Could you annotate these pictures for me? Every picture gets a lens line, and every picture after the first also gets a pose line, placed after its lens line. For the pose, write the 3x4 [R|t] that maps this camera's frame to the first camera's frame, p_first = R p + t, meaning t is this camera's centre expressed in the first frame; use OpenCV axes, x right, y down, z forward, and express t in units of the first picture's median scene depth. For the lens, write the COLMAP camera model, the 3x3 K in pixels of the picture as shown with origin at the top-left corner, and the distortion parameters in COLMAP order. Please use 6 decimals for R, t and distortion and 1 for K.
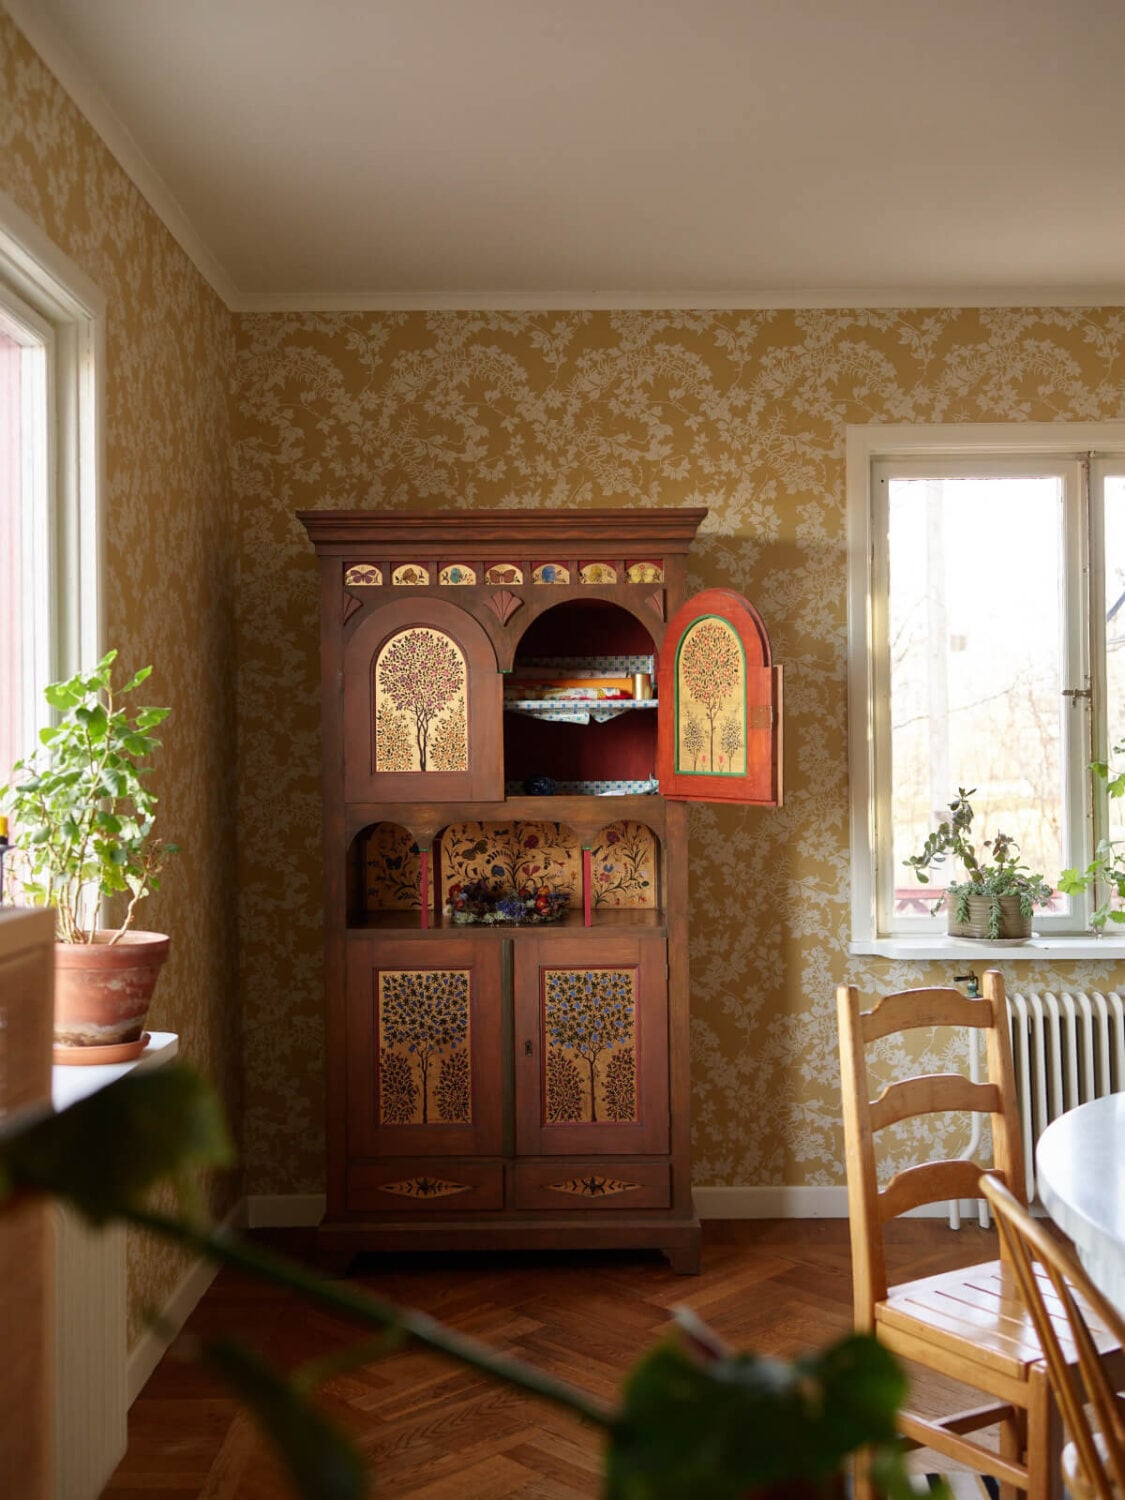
lens RADIAL K [[1571.8, 0, 588.3], [0, 1571.8, 740.5], [0, 0, 1]] dist [0.017136, 0.000000]
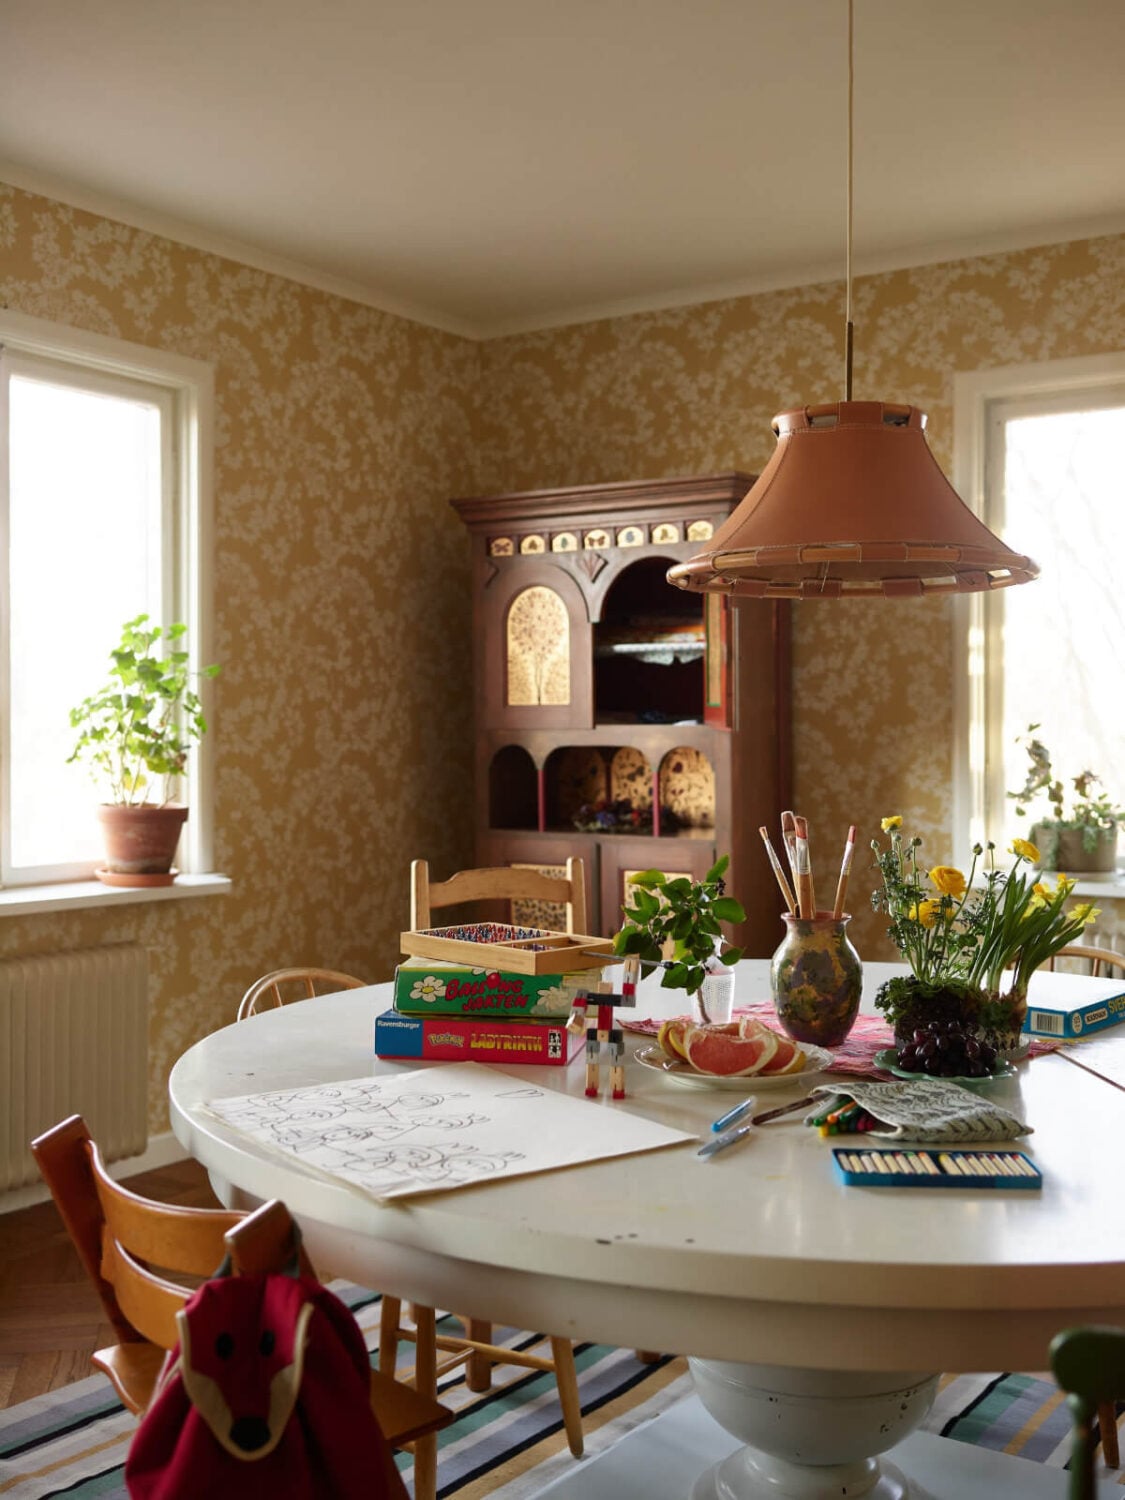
lens RADIAL K [[1571.8, 0, 556.1], [0, 1571.8, 750.3], [0, 0, 1]] dist [0.017136, 0.000000]
pose [[0.830855, 0.016913, -0.556232, 0.528590], [-0.001016, 0.999582, 0.028876, 0.018014], [0.556488, -0.023427, 0.830525, -0.014406]]
